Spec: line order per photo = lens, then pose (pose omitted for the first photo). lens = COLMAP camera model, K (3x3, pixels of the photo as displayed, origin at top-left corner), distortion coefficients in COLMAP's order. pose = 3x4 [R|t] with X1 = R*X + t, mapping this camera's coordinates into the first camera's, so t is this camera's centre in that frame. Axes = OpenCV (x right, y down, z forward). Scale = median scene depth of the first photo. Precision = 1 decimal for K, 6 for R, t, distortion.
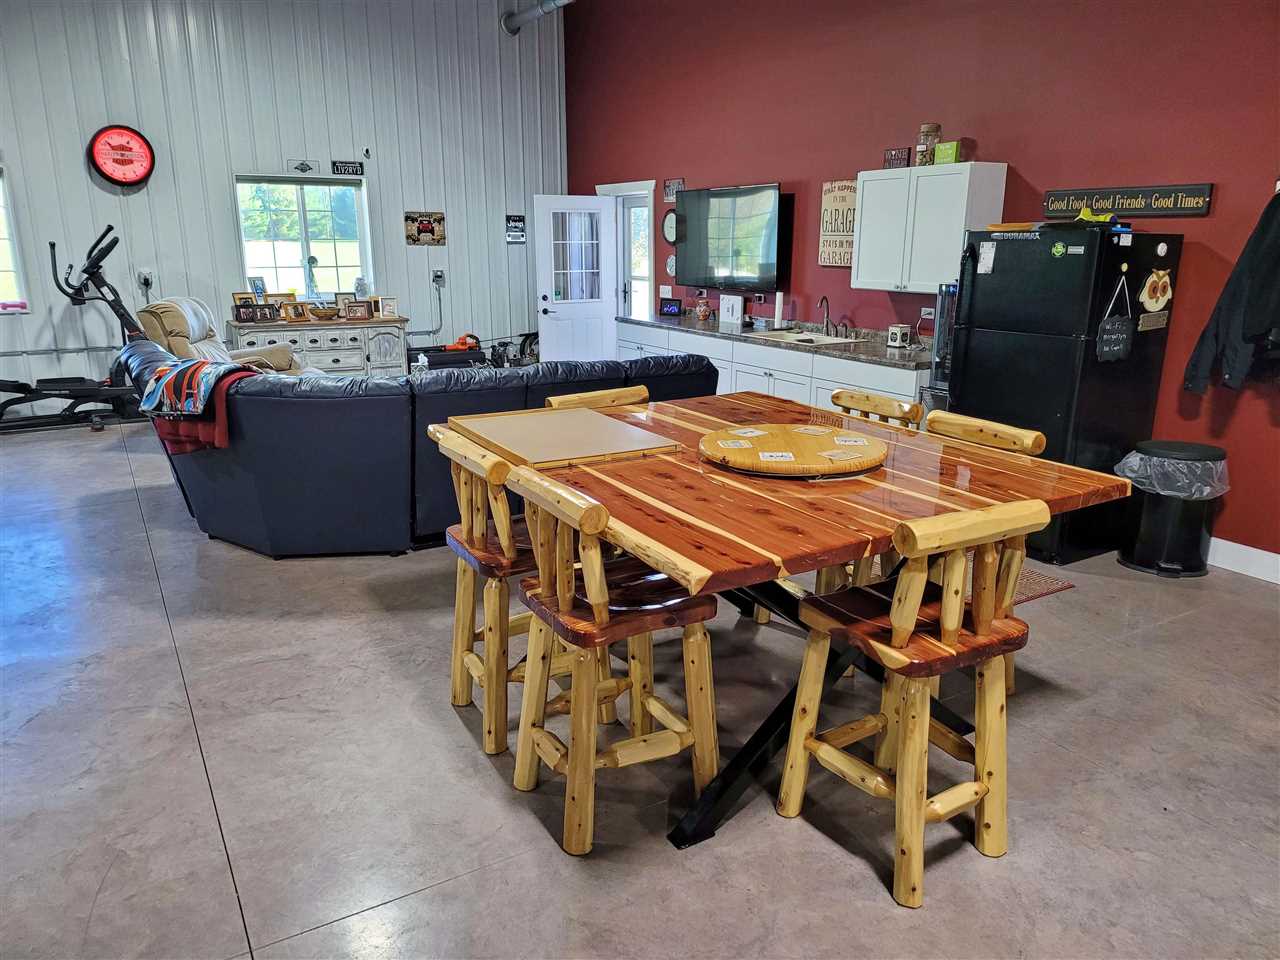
lens RADIAL K [[891.6, 0, 648.5], [0, 891.6, 476.9], [0, 0, 1]] dist [0.082488, -0.108026]
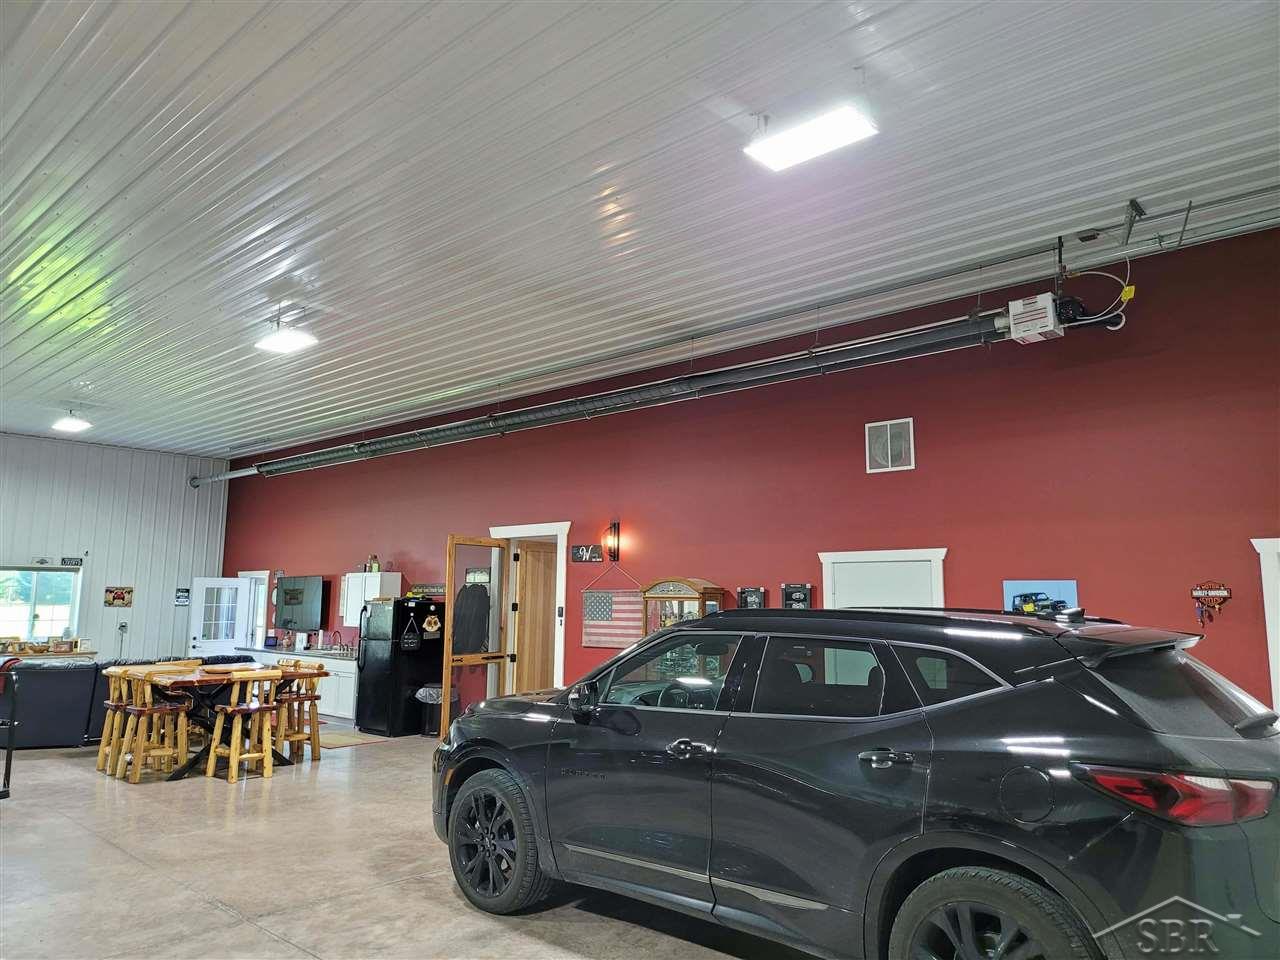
lens RADIAL K [[891.6, 0, 648.5], [0, 891.6, 476.9], [0, 0, 1]] dist [0.082488, -0.108026]
pose [[0.960258, 0.043646, 0.275680, 0.222154], [0.066876, 0.922949, -0.379069, 0.219021], [-0.270983, 0.382440, 0.883350, -0.829107]]
